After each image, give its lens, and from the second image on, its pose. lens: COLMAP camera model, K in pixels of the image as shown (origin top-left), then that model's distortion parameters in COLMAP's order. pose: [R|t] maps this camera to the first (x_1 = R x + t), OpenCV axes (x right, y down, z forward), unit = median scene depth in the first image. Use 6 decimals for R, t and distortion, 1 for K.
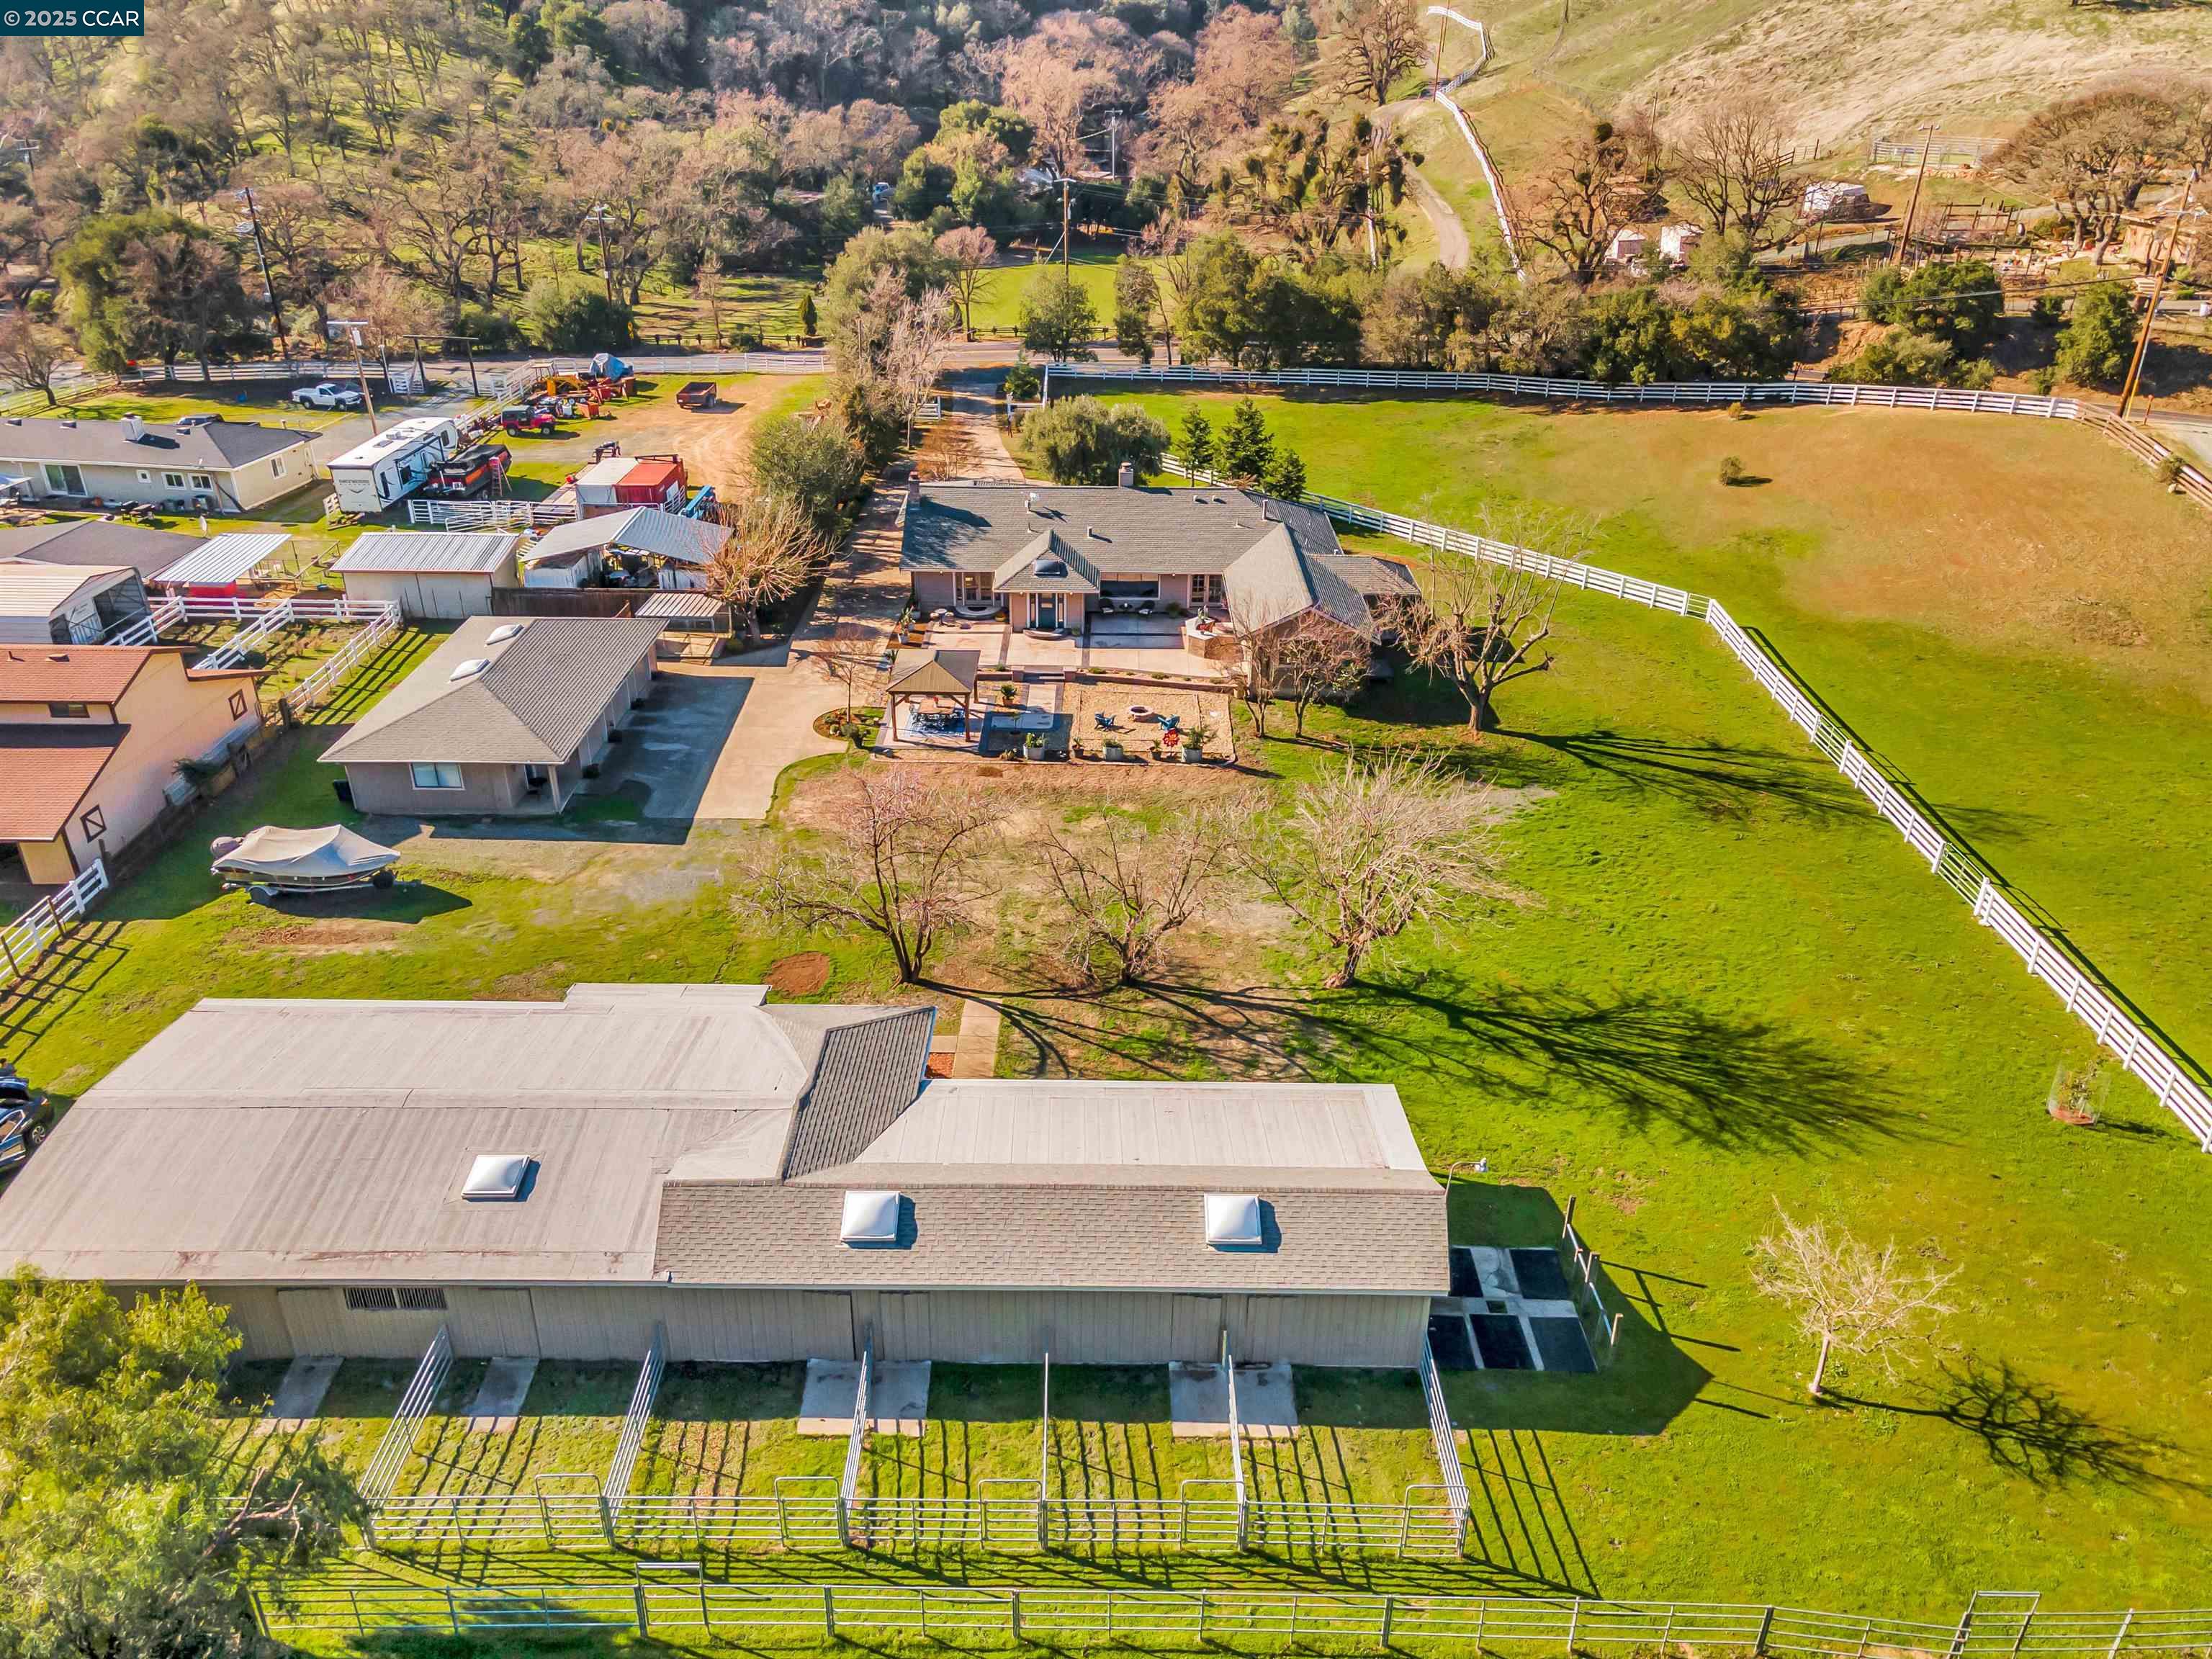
lens RADIAL K [[1605.5, 0, 1099.2], [0, 1605.5, 838.9], [0, 0, 1]] dist [0.041220, 0.003213]
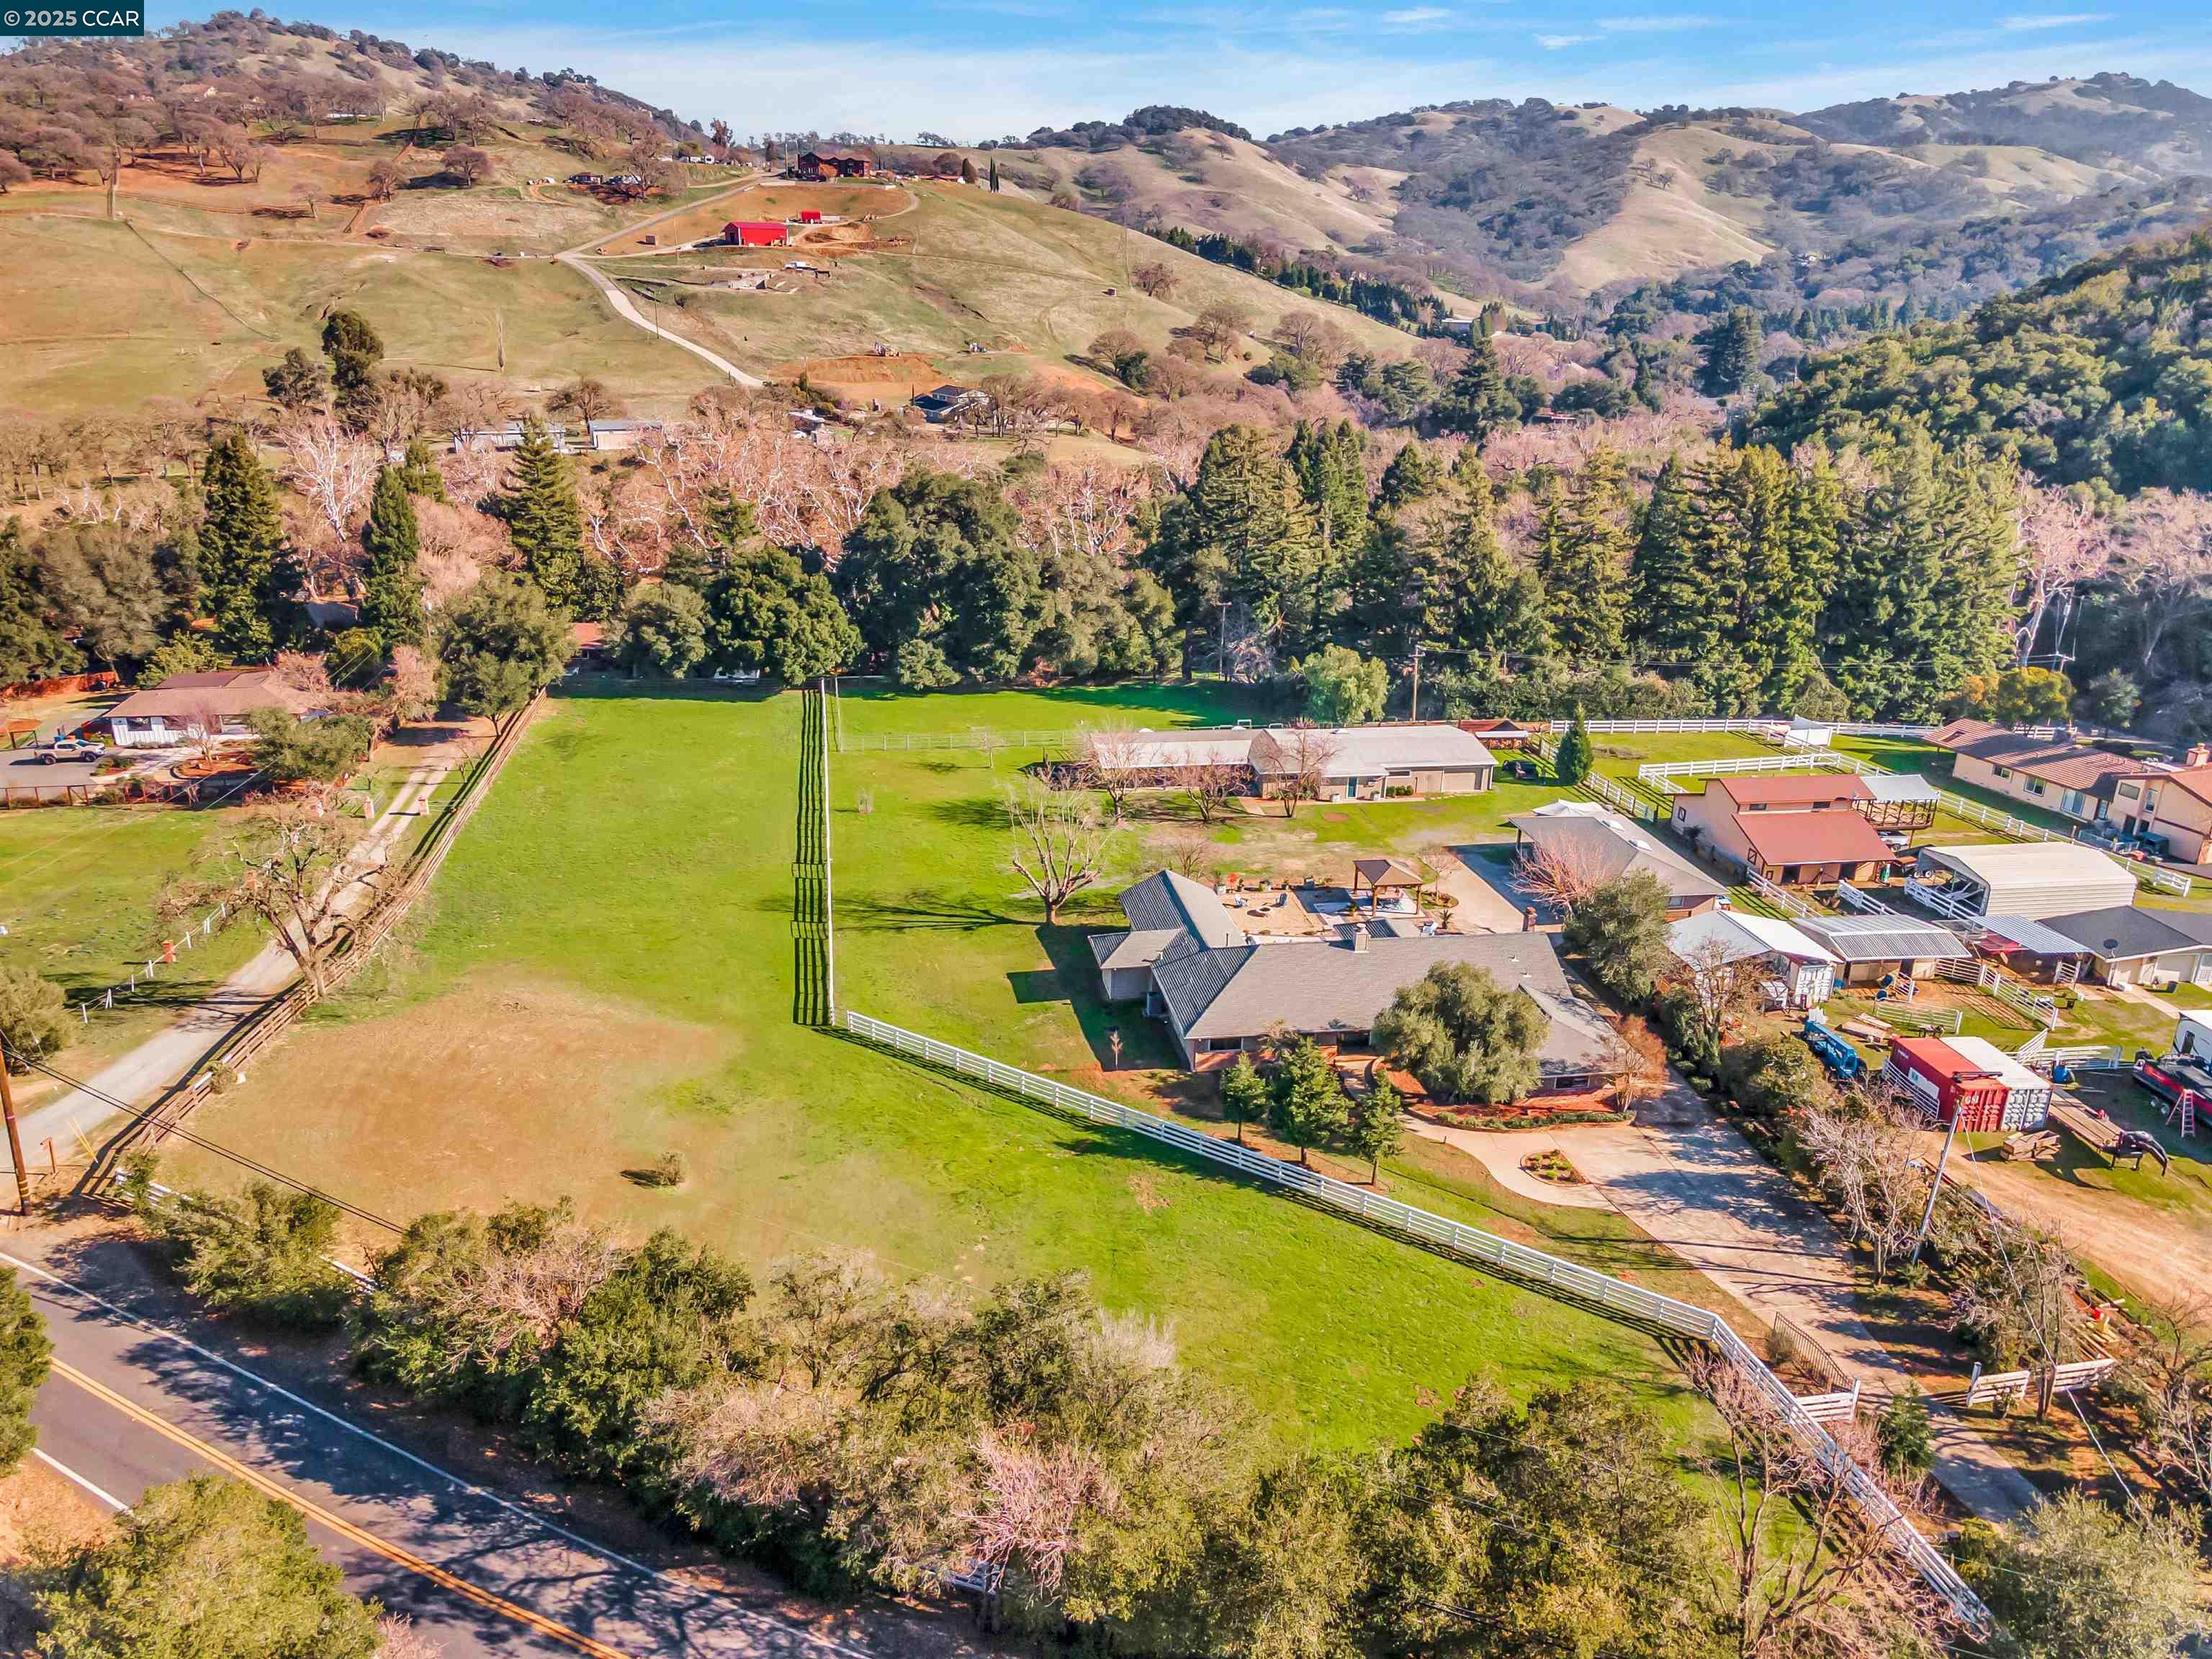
lens RADIAL K [[1605.5, 0, 1099.2], [0, 1605.5, 838.9], [0, 0, 1]] dist [0.041220, 0.003213]
pose [[-0.984927, 0.031983, -0.169987, 0.468983], [-0.102438, 0.684016, 0.722238, -1.295167], [0.139373, 0.728765, -0.670430, 2.072570]]
